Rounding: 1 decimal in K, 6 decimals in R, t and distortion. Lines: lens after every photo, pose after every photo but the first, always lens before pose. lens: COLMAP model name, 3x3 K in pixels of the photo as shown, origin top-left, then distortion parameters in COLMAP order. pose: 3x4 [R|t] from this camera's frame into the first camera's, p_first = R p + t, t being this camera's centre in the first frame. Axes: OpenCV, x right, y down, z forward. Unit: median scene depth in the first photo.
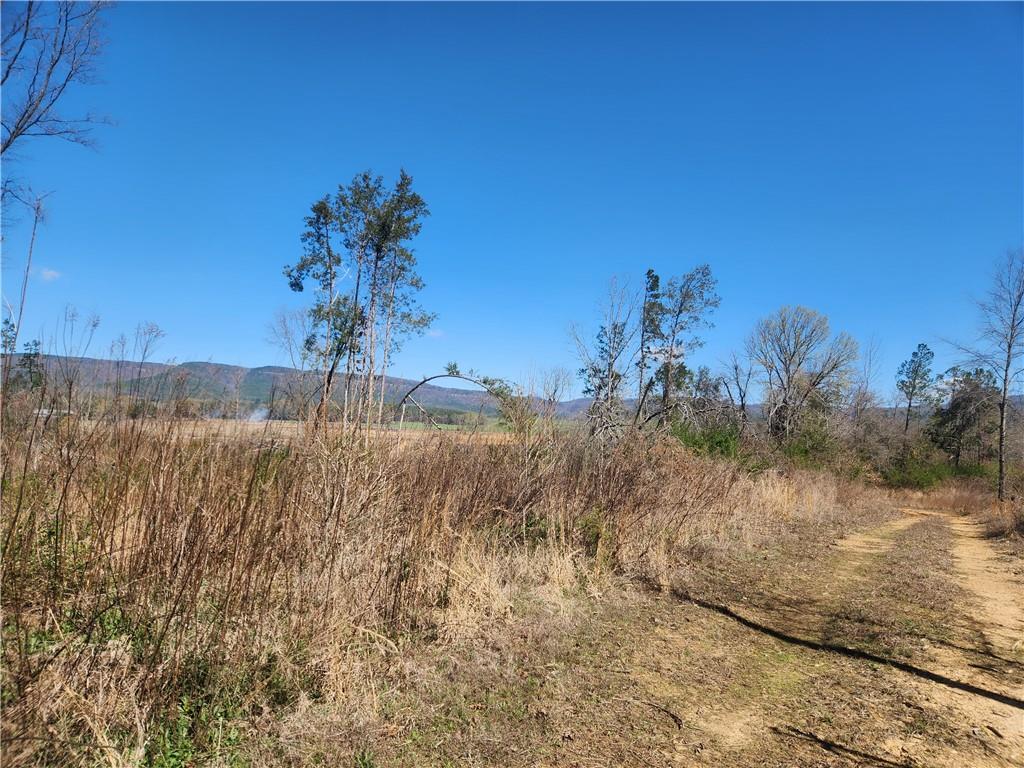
lens RADIAL K [[684.9, 0, 516.8], [0, 684.9, 380.4], [0, 0, 1]] dist [0.039287, 0.002859]
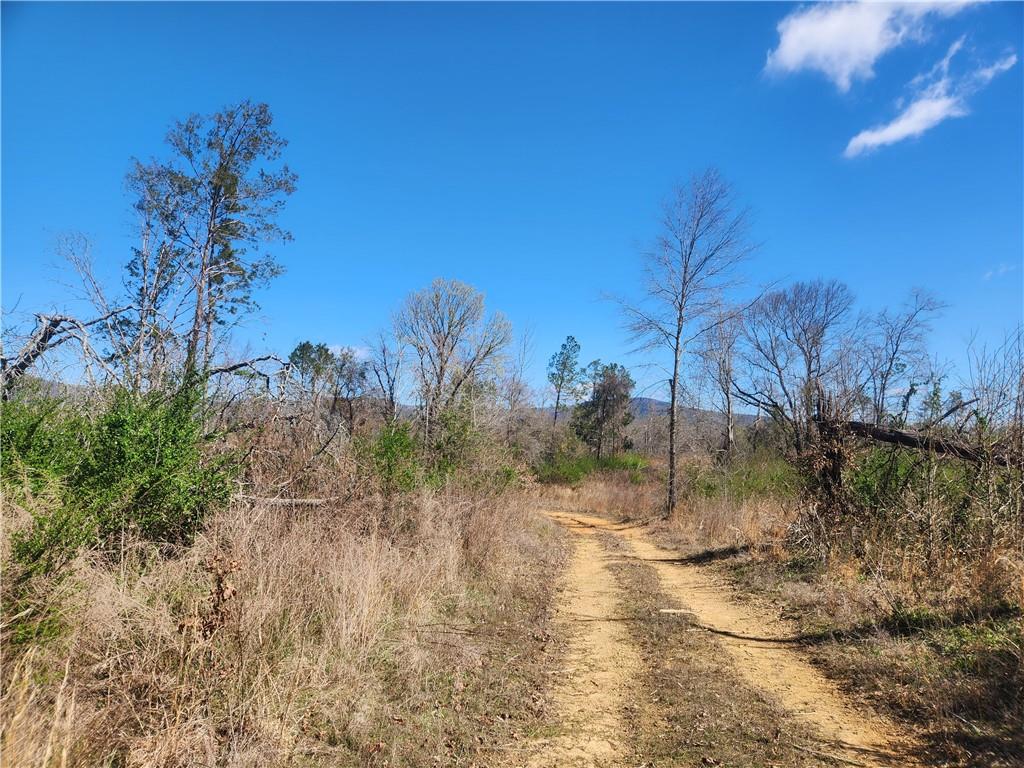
lens RADIAL K [[684.9, 0, 512.2], [0, 684.9, 382.6], [0, 0, 1]] dist [0.039287, 0.002859]
pose [[0.897113, 0.017251, 0.441464, 0.087216], [-0.018453, 0.999828, -0.001572, 0.018551], [-0.441415, -0.006736, 0.897278, 0.175085]]
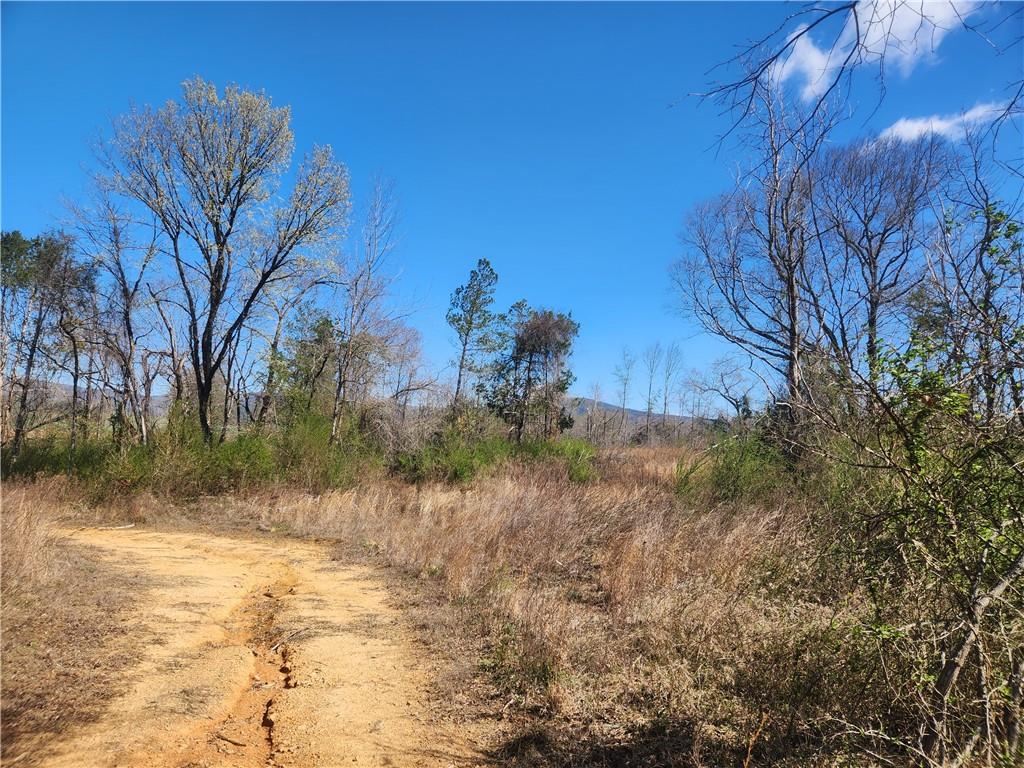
lens RADIAL K [[684.9, 0, 513.3], [0, 684.9, 385.0], [0, 0, 1]] dist [0.039287, 0.002859]
pose [[0.854833, 0.031839, 0.517925, 0.301516], [-0.038660, 0.999250, 0.002380, 0.069211], [-0.517460, -0.022057, 0.855423, 0.467625]]
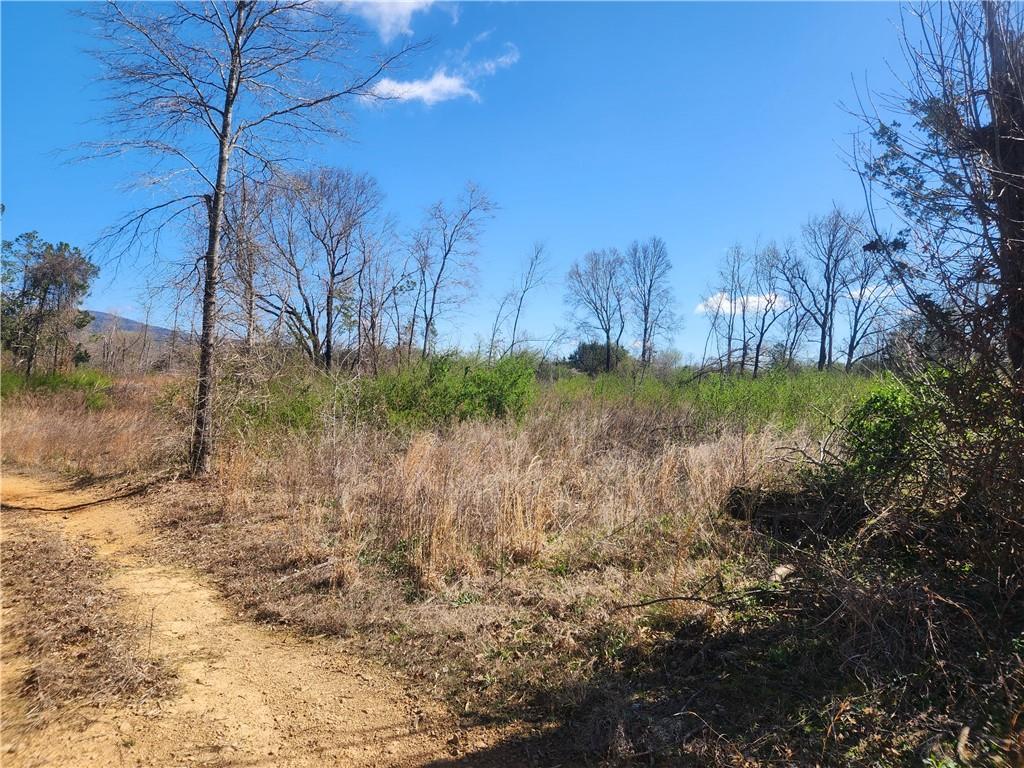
lens RADIAL K [[719.4, 0, 509.1], [0, 719.4, 383.1], [0, 0, 1]] dist [-0.004697, 0.006617]
pose [[0.392460, -0.019265, 0.919567, 0.178966], [-0.100500, 0.992896, 0.063693, 0.041825], [-0.914262, -0.117413, 0.387736, 0.310477]]
